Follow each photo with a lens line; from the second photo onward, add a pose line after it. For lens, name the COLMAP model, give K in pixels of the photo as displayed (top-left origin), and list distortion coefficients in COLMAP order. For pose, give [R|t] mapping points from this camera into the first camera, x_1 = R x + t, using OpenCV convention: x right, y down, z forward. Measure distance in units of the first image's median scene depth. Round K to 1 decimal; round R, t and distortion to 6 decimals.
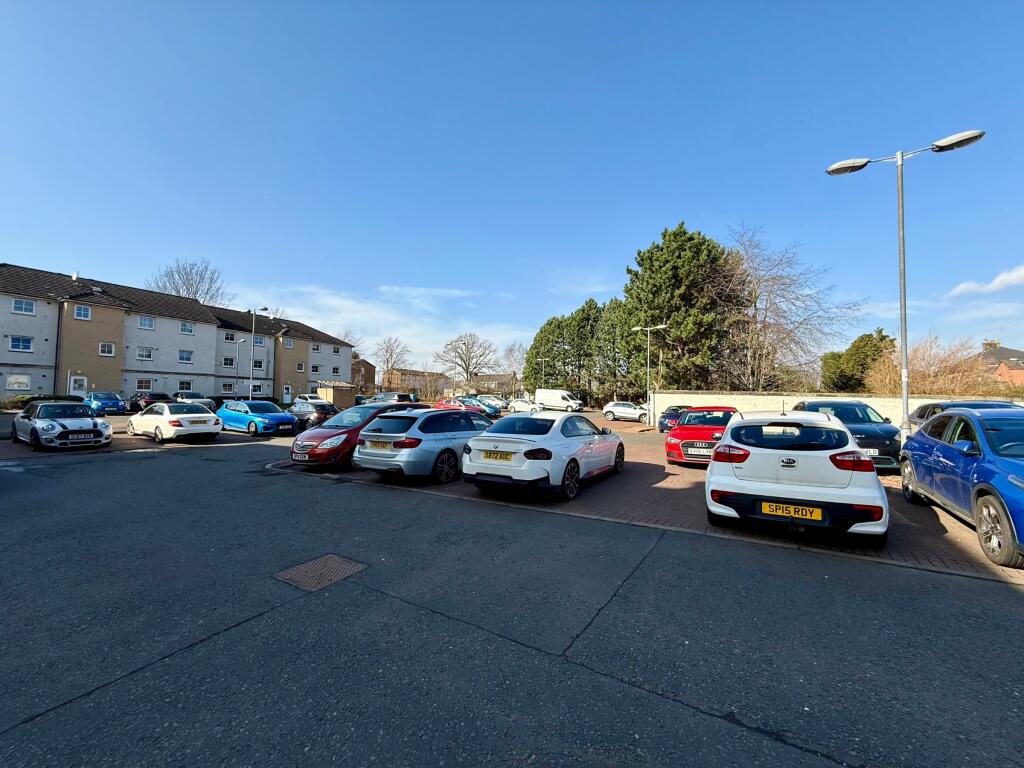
lens RADIAL K [[408.1, 0, 513.2], [0, 408.1, 384.1], [0, 0, 1]] dist [0.001235, 0.000133]
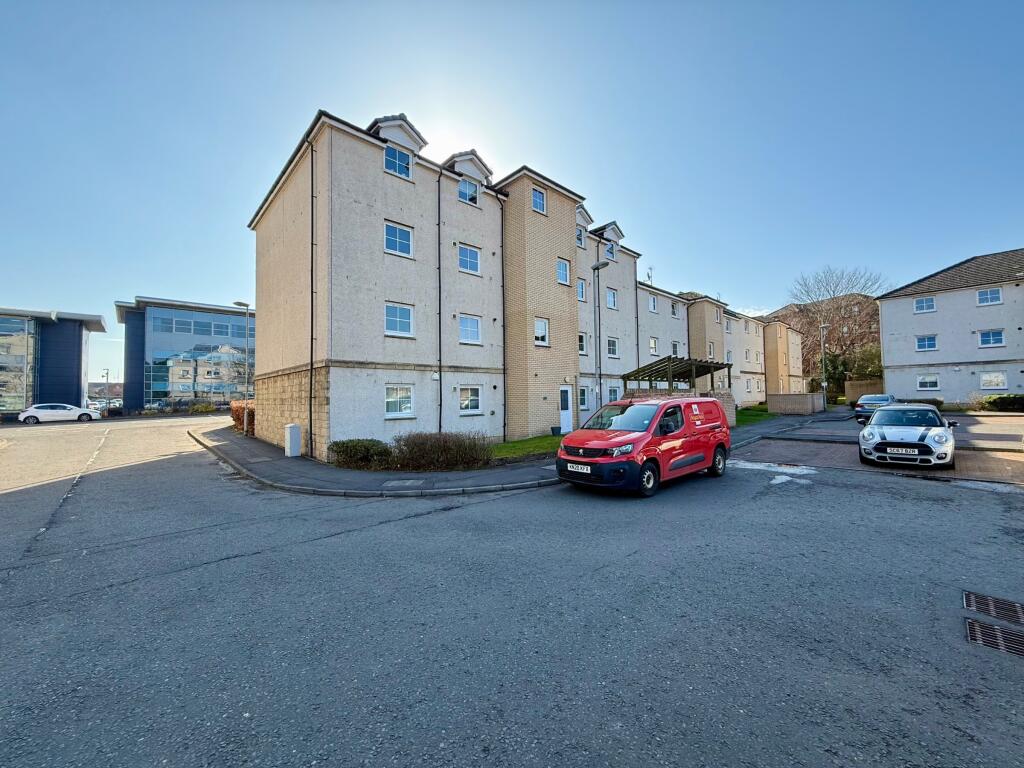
lens RADIAL K [[408.1, 0, 510.9], [0, 408.1, 386.5], [0, 0, 1]] dist [0.001235, 0.000133]
pose [[-0.272196, -0.039263, -0.961440, -0.125324], [0.046544, 0.997460, -0.053911, 0.015591], [0.961116, -0.059424, -0.269677, 0.499055]]
